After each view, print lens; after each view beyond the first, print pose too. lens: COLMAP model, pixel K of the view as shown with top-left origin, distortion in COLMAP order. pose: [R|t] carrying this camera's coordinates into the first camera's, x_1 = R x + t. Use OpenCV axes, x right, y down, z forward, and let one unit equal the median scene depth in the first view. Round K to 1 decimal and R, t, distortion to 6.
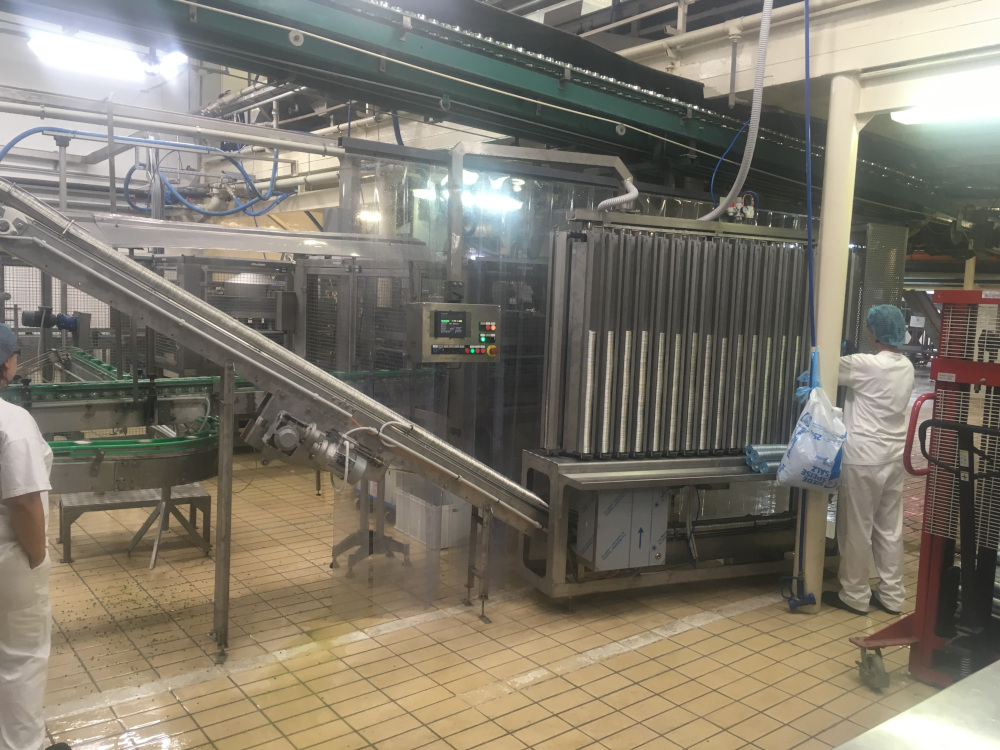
lens RADIAL K [[856.0, 0, 500.0], [0, 856.0, 375.0], [0, 0, 1]] dist [0.053274, -0.006463]
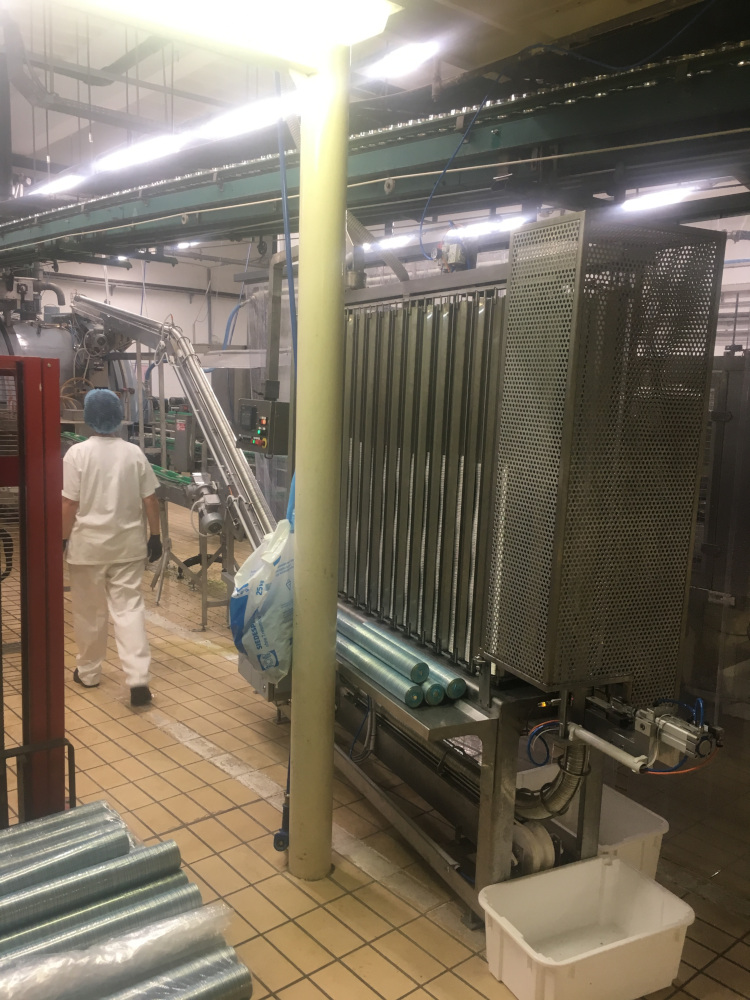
lens RADIAL K [[856.0, 0, 375.0], [0, 856.0, 500.0], [0, 0, 1]] dist [0.053274, -0.006463]
pose [[0.037830, 0.097374, -0.994529, 1.000060], [-0.127265, 0.987606, 0.091855, -0.069273], [0.991147, 0.123094, 0.049754, 1.011288]]
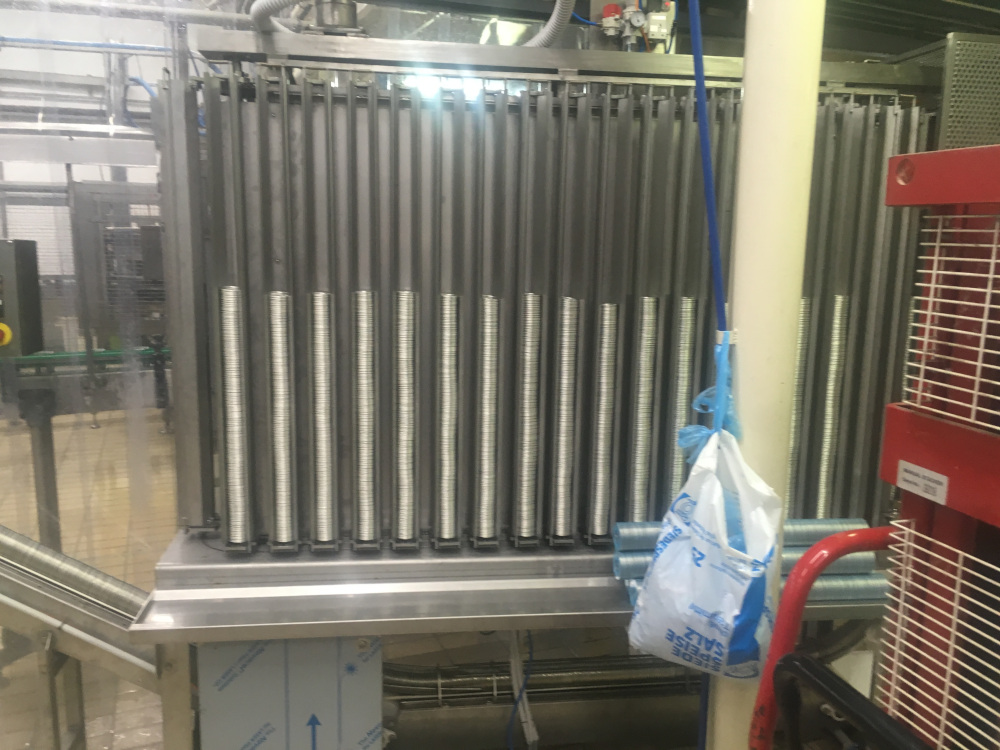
lens RADIAL K [[856.0, 0, 500.0], [0, 856.0, 375.0], [0, 0, 1]] dist [0.053274, -0.006463]
pose [[0.957418, 0.028693, -0.287278, 0.392437], [-0.008102, 0.997327, 0.072612, -0.041729], [0.288593, -0.067192, 0.955091, 0.594352]]
